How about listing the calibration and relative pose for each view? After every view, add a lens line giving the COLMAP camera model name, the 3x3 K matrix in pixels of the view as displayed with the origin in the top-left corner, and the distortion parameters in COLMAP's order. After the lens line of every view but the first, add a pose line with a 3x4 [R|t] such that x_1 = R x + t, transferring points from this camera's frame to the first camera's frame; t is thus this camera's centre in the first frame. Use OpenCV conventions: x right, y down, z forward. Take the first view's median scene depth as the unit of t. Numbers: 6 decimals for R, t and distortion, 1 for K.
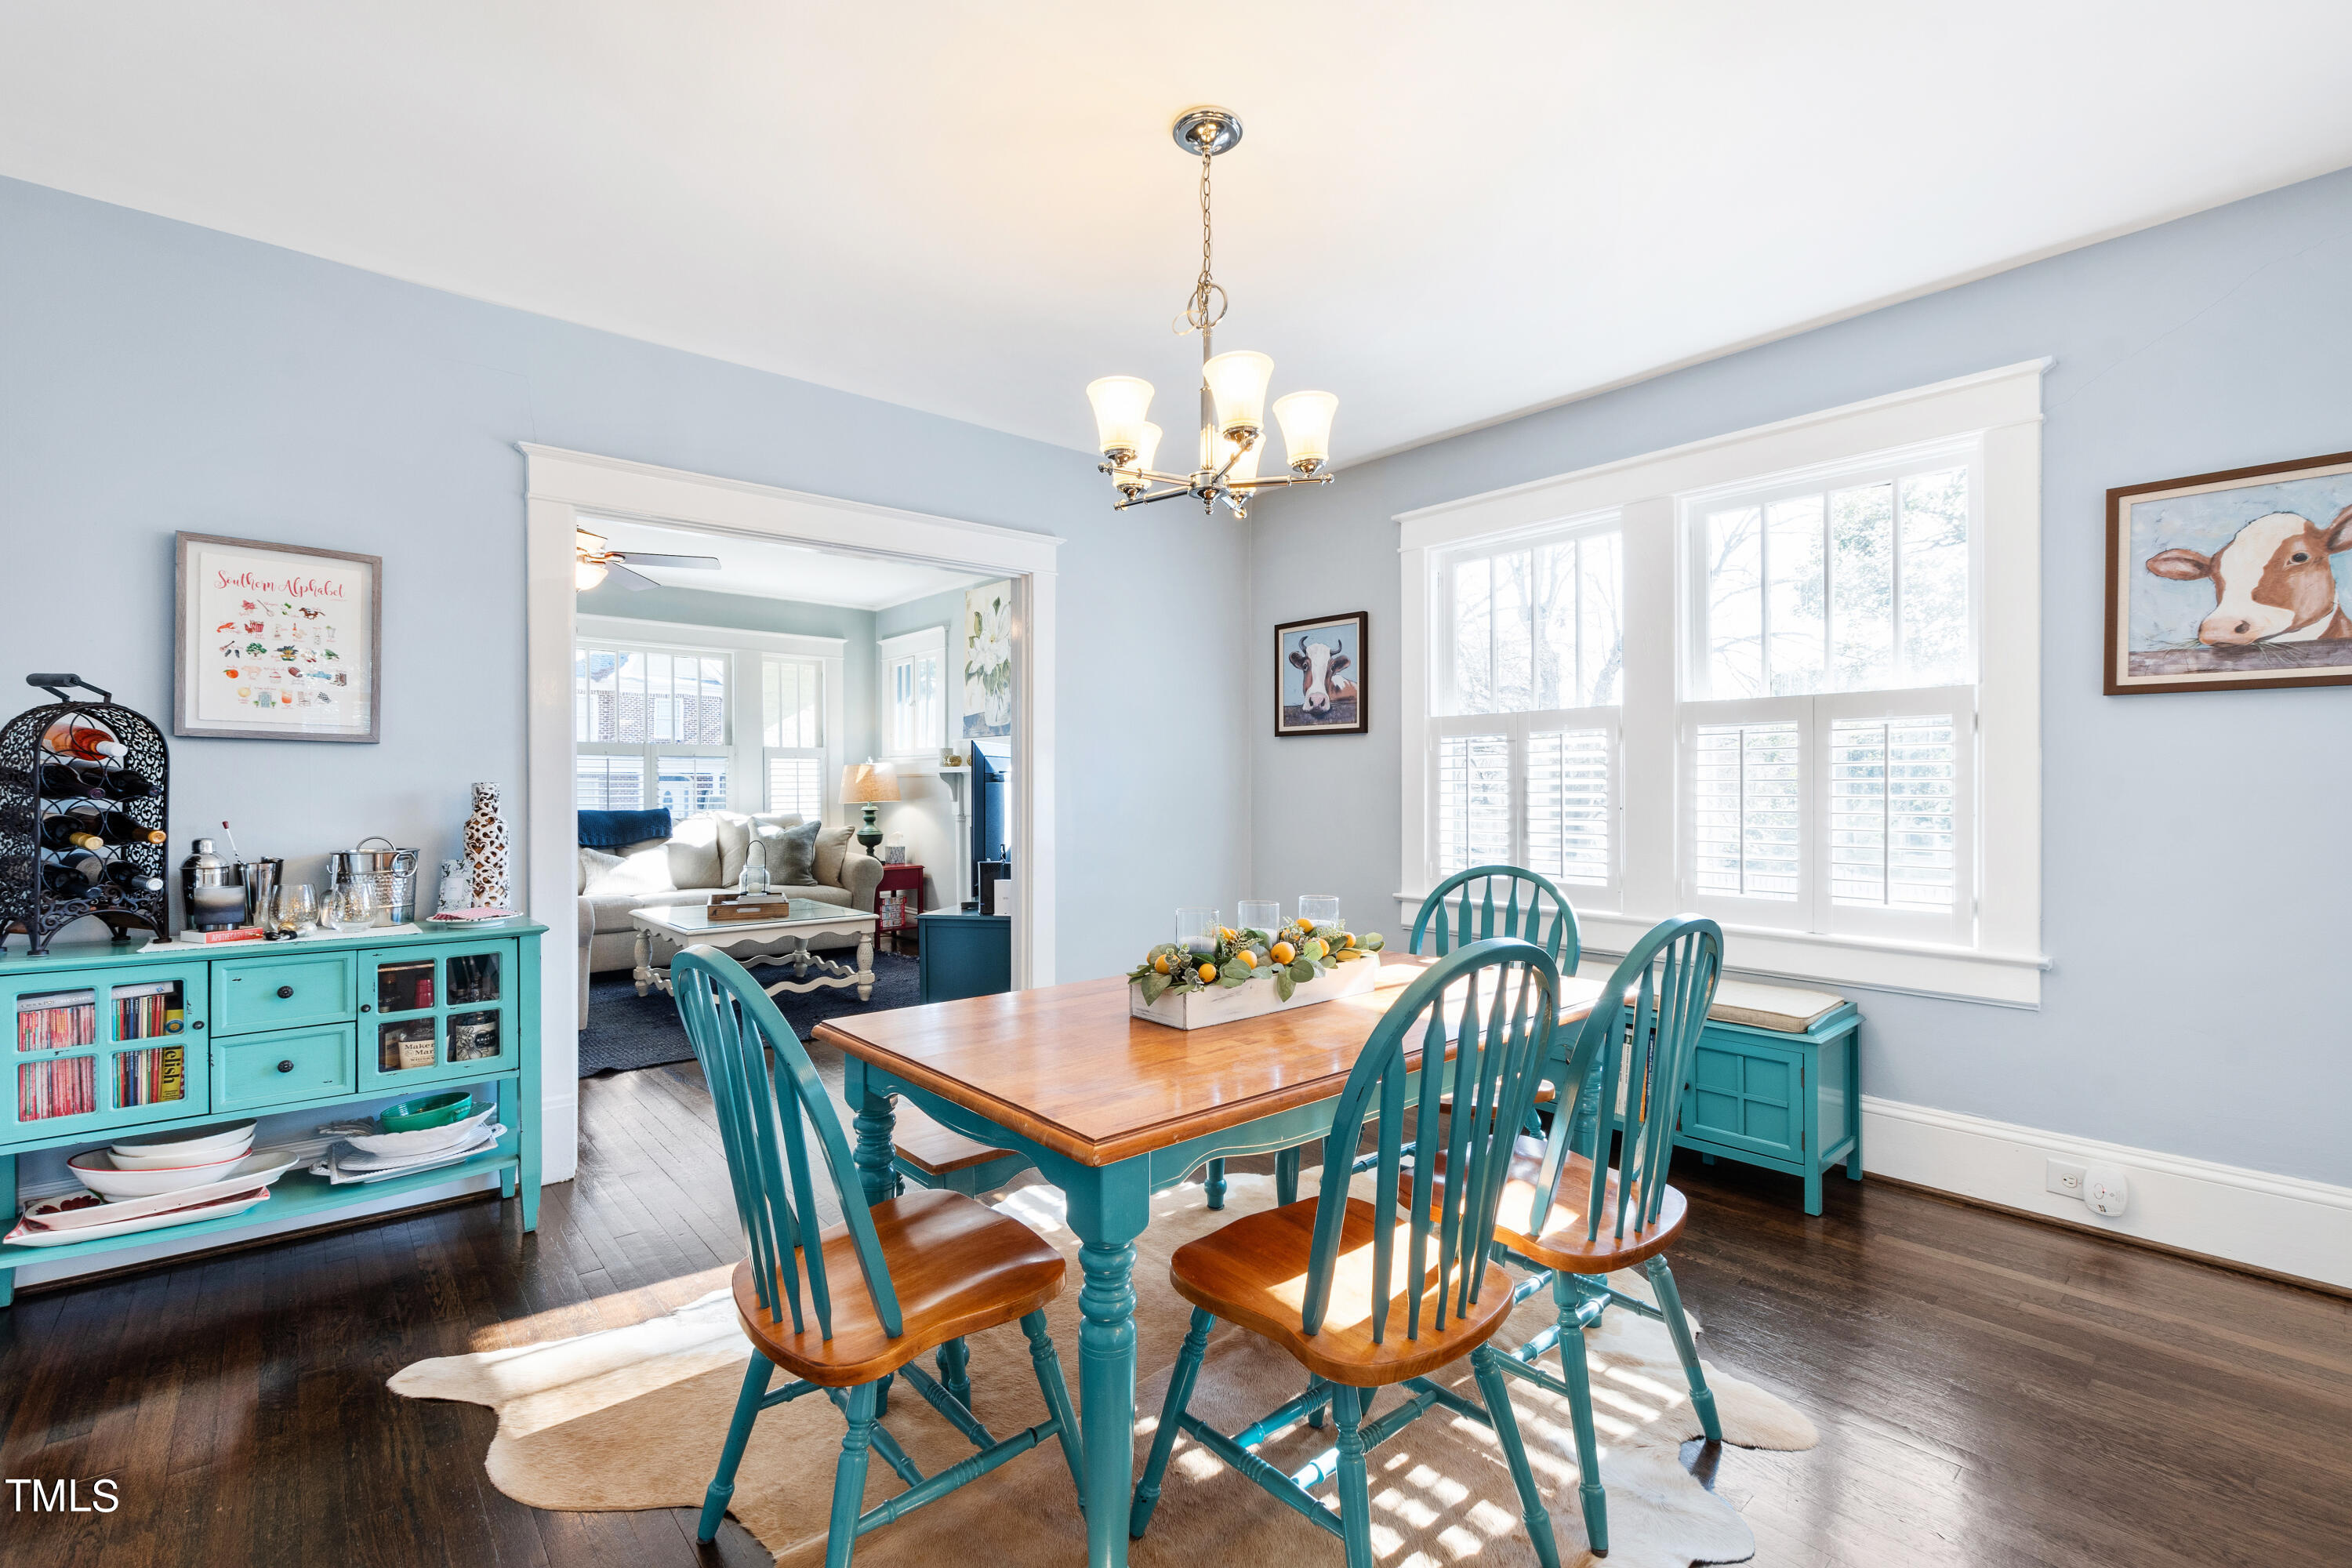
lens RADIAL K [[1034.2, 0, 1153.1], [0, 1034.2, 783.4], [0, 0, 1]] dist [0.003538, 0.000255]
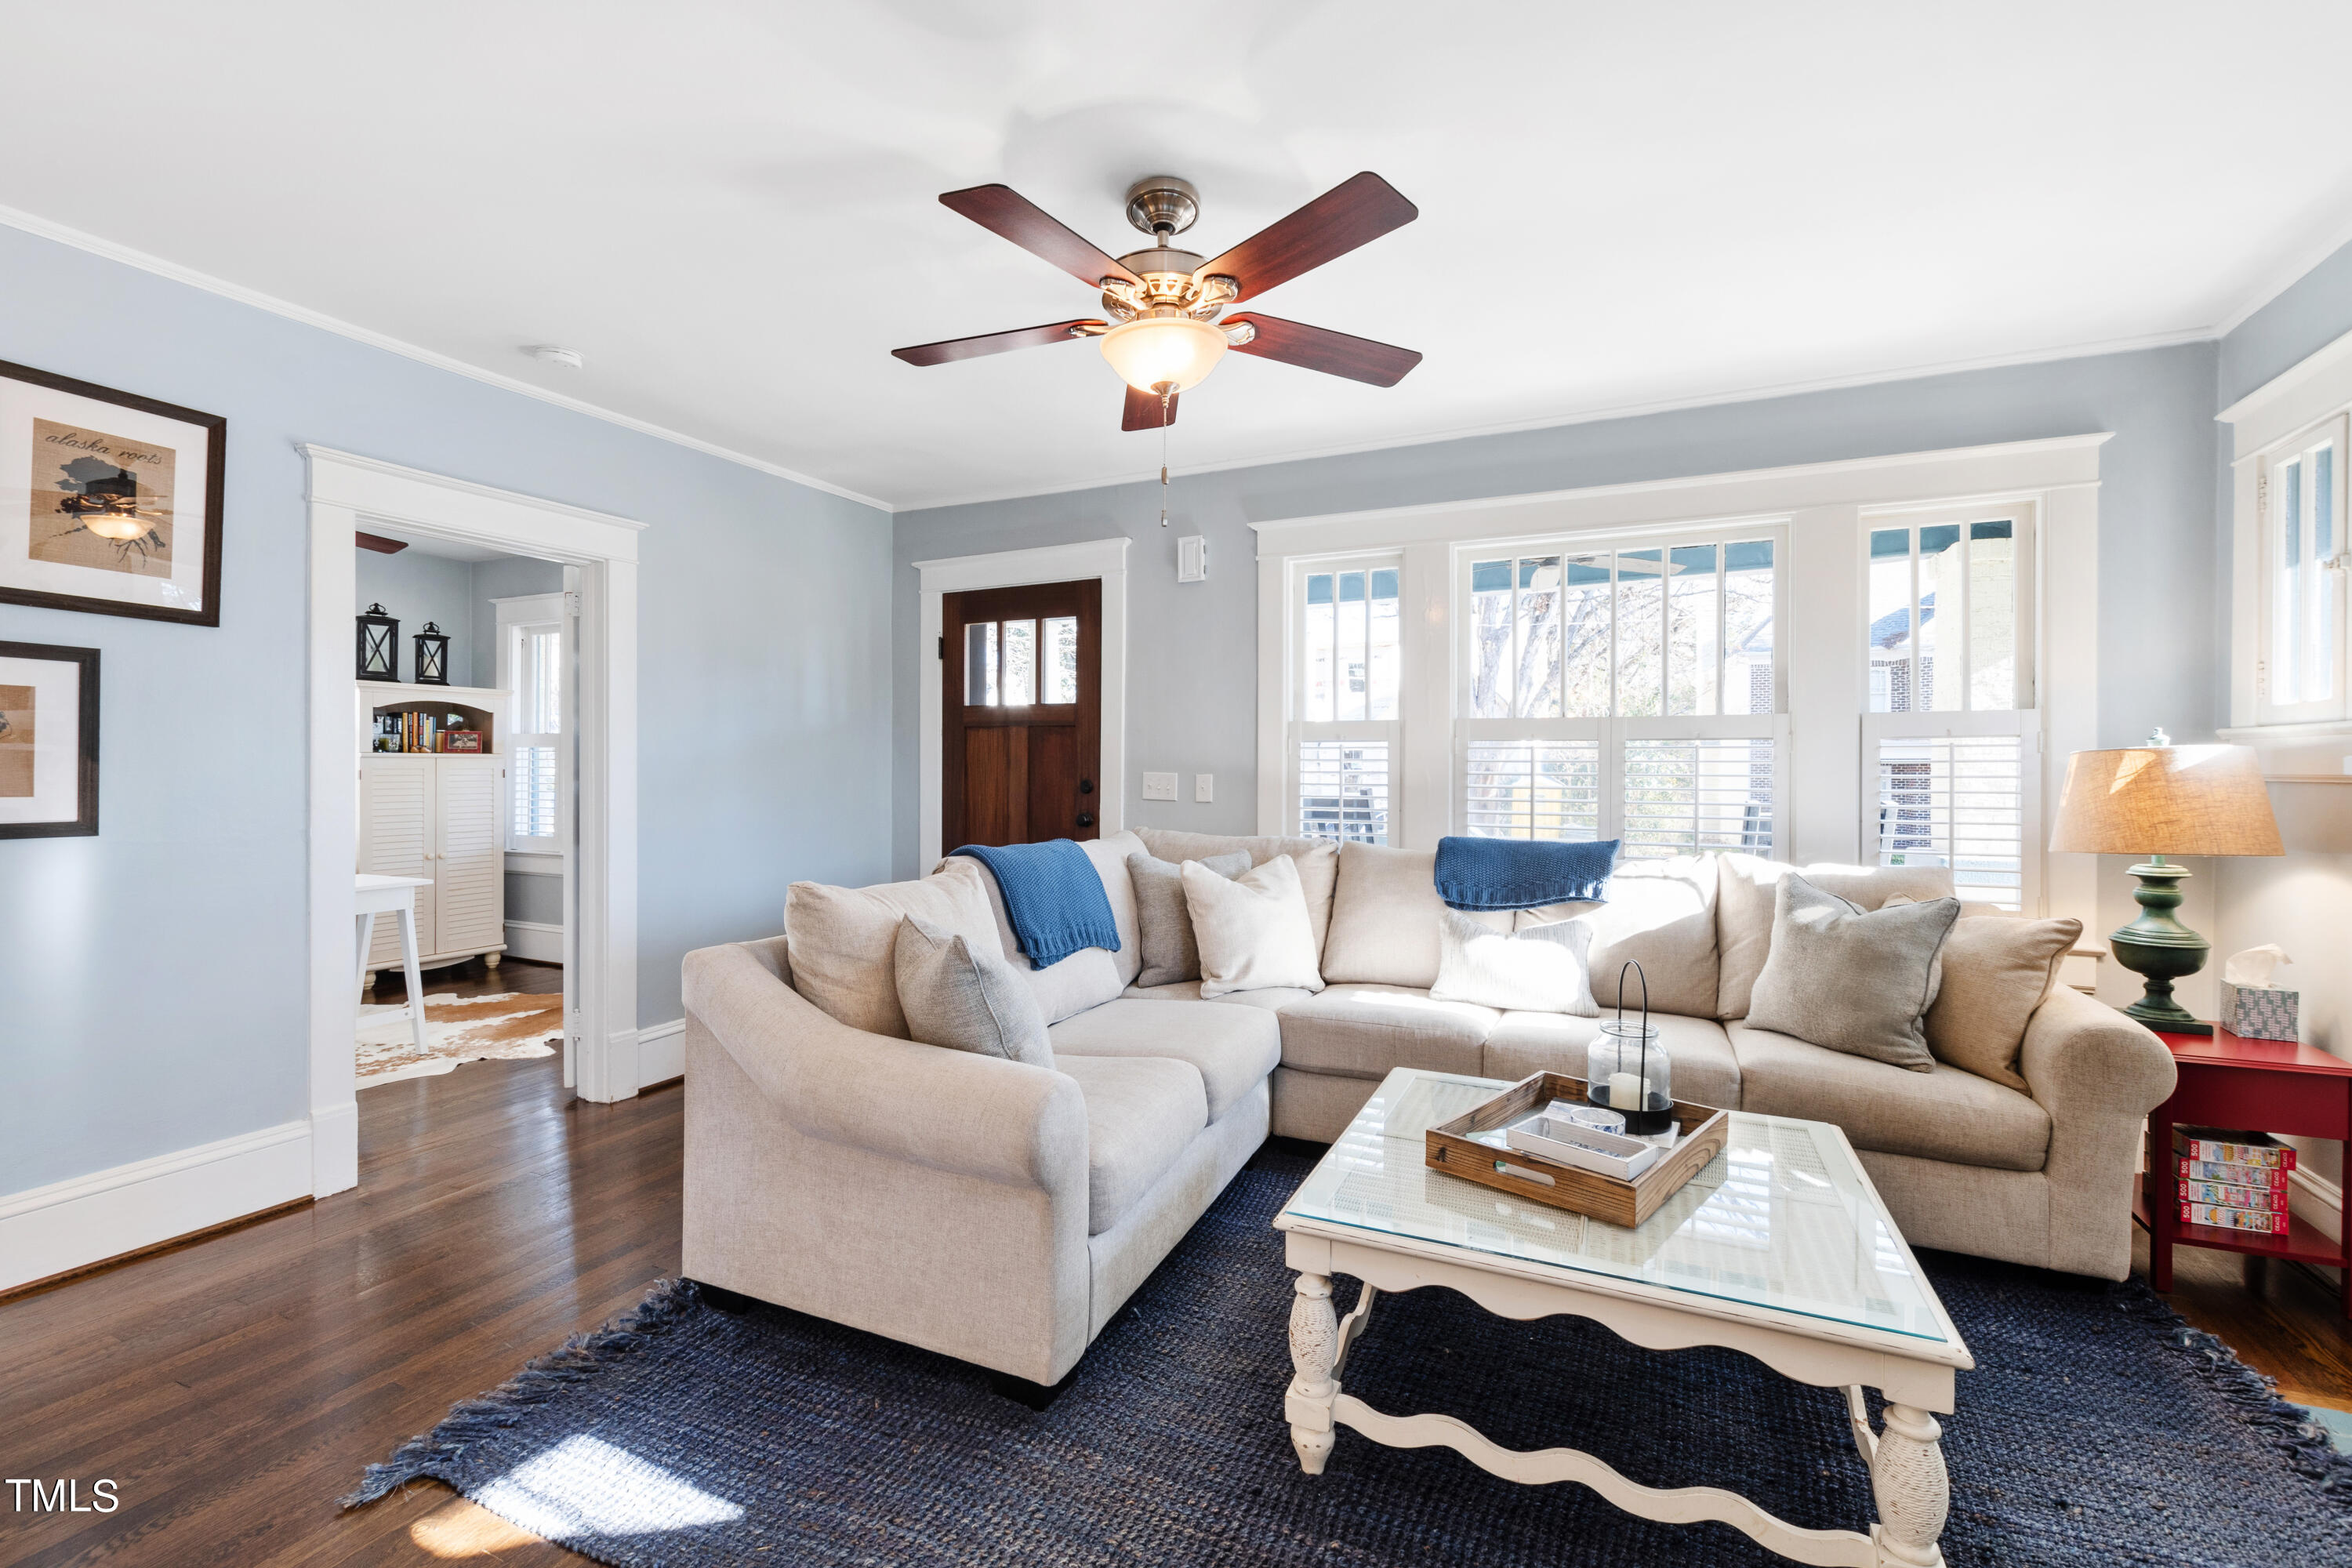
lens RADIAL K [[1034.2, 0, 1168.8], [0, 1034.2, 772.2], [0, 0, 1]] dist [0.003538, 0.000255]
pose [[0.414543, 0.010626, -0.909968, -0.119396], [-0.007837, 0.999936, 0.008107, -0.014099], [0.909996, 0.003770, 0.414600, 0.722905]]
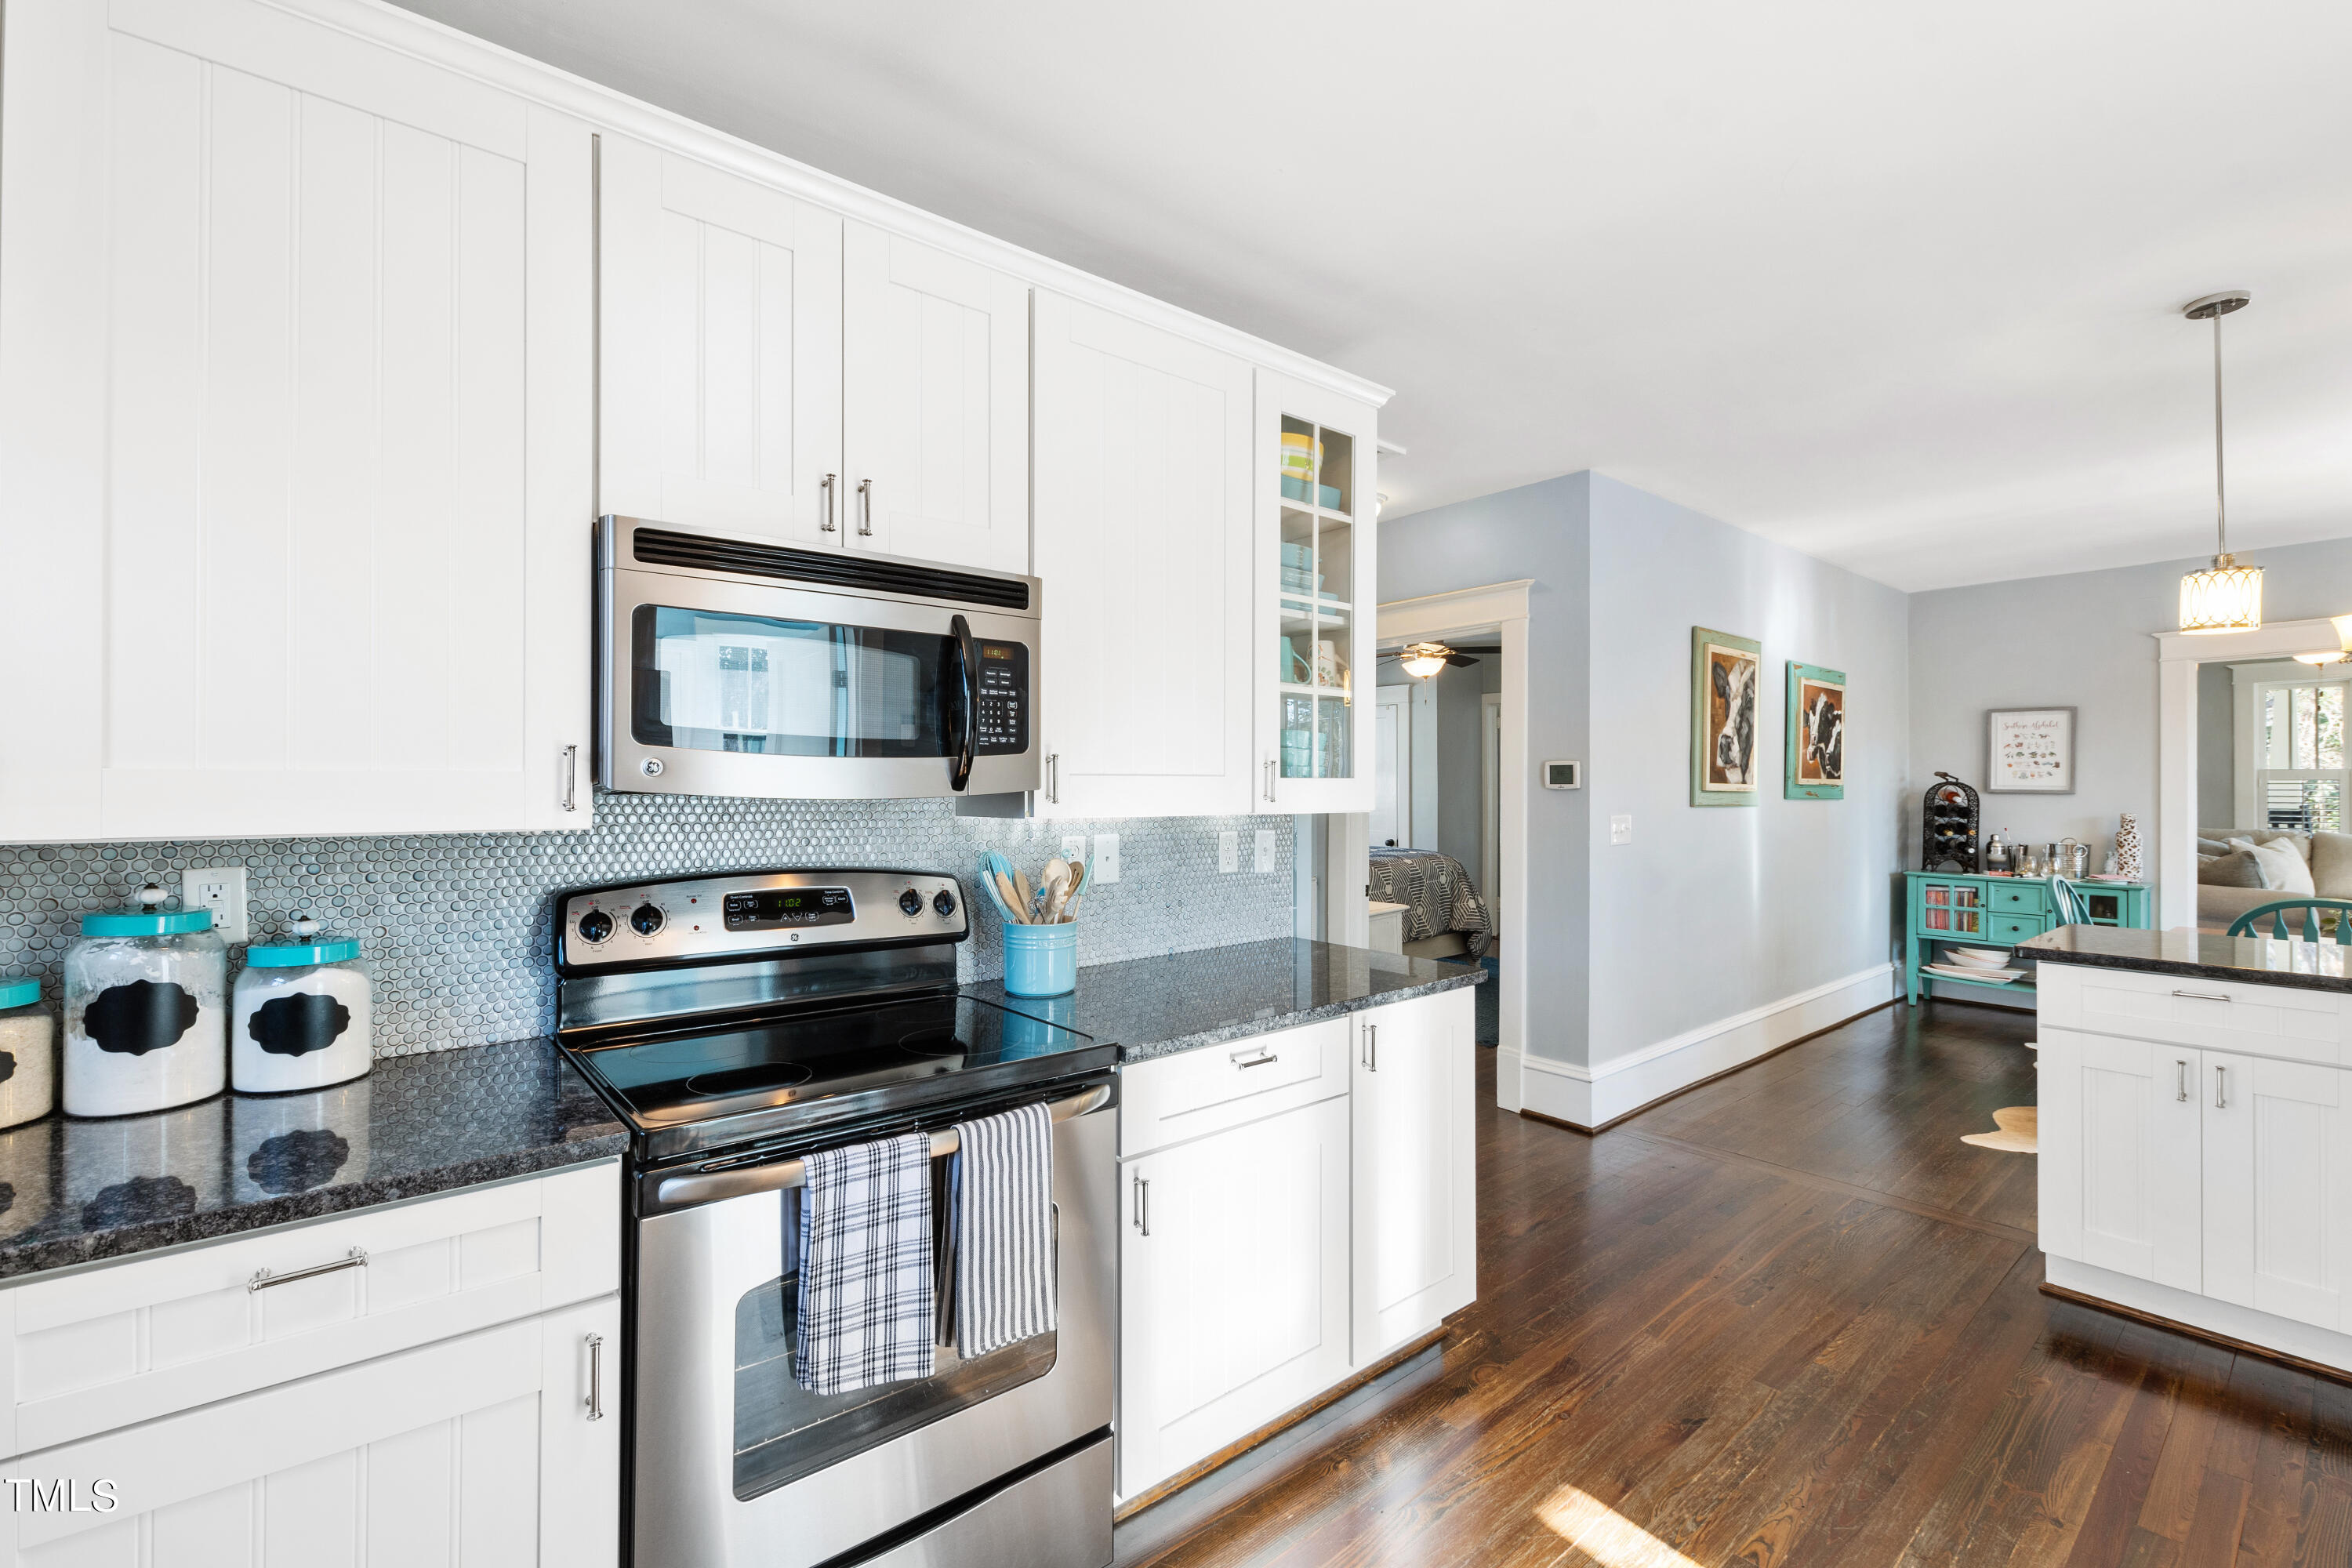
lens RADIAL K [[1034.2, 0, 1175.6], [0, 1034.2, 787.1], [0, 0, 1]] dist [0.003538, 0.000255]
pose [[-0.010264, -0.004527, -0.999937, 1.472017], [-0.002375, 0.999987, -0.004503, -0.040836], [0.999944, 0.002329, -0.010275, -0.864401]]
